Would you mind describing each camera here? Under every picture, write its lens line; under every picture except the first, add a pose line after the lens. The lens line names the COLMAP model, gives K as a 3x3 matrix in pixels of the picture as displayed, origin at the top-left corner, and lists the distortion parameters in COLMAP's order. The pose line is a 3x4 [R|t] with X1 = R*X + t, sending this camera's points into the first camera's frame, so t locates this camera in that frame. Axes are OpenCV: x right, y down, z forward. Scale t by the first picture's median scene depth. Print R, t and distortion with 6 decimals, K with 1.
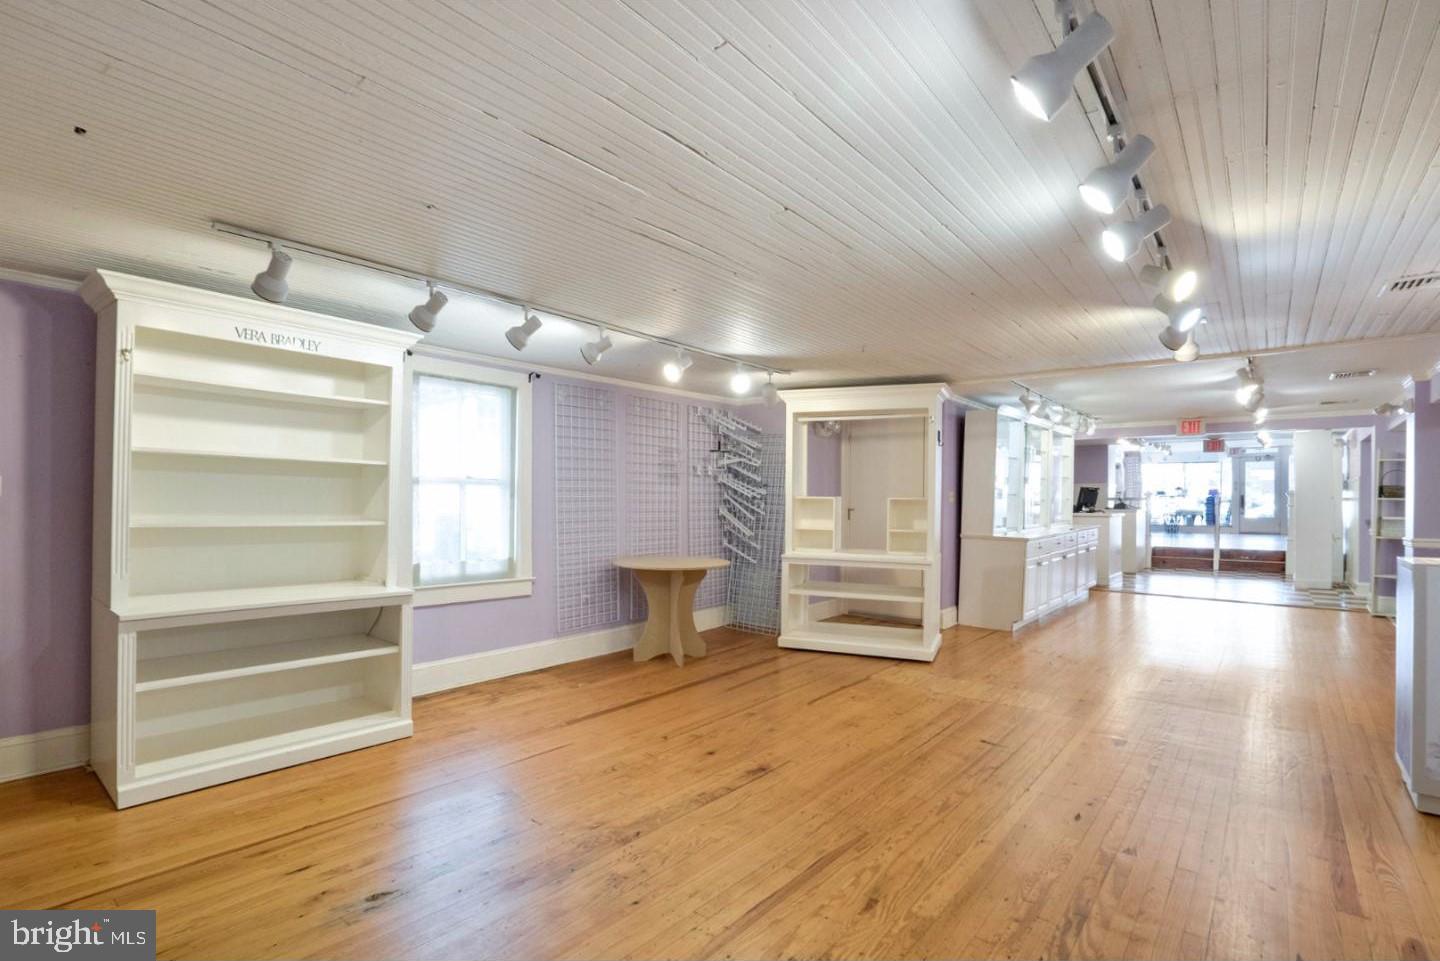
lens RADIAL K [[684.1, 0, 722.2], [0, 684.1, 487.5], [0, 0, 1]] dist [-0.019420, 0.003375]
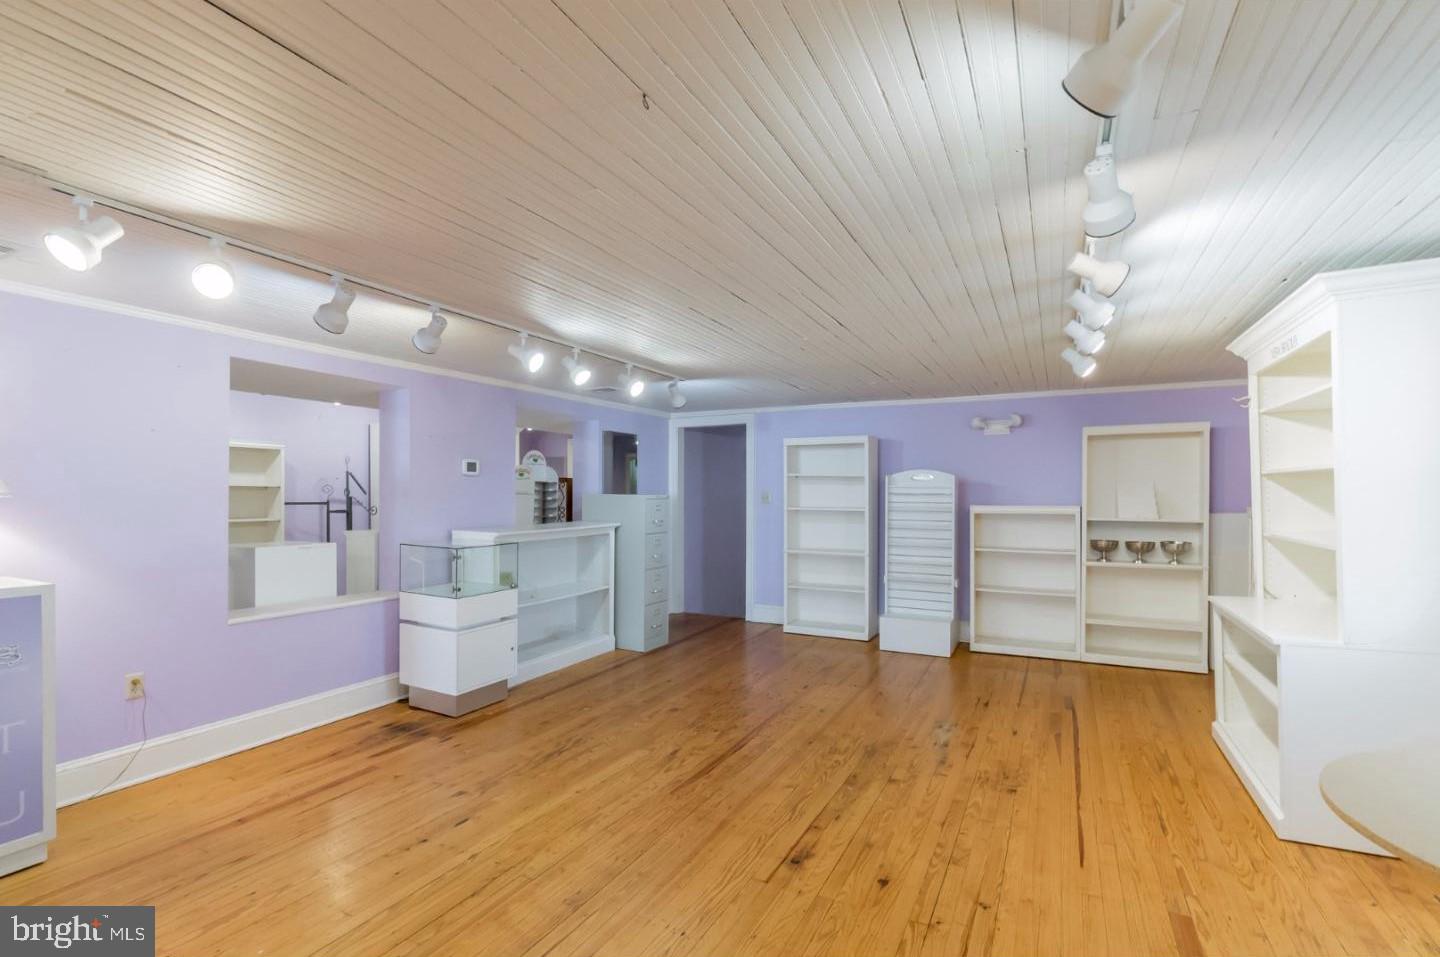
lens RADIAL K [[684.1, 0, 720.8], [0, 684.1, 487.5], [0, 0, 1]] dist [-0.019420, 0.003375]
pose [[-0.975957, -0.012721, -0.217594, 0.407976], [-0.005533, 0.999420, -0.033611, 0.025079], [0.217895, -0.031599, -0.975461, 2.269813]]
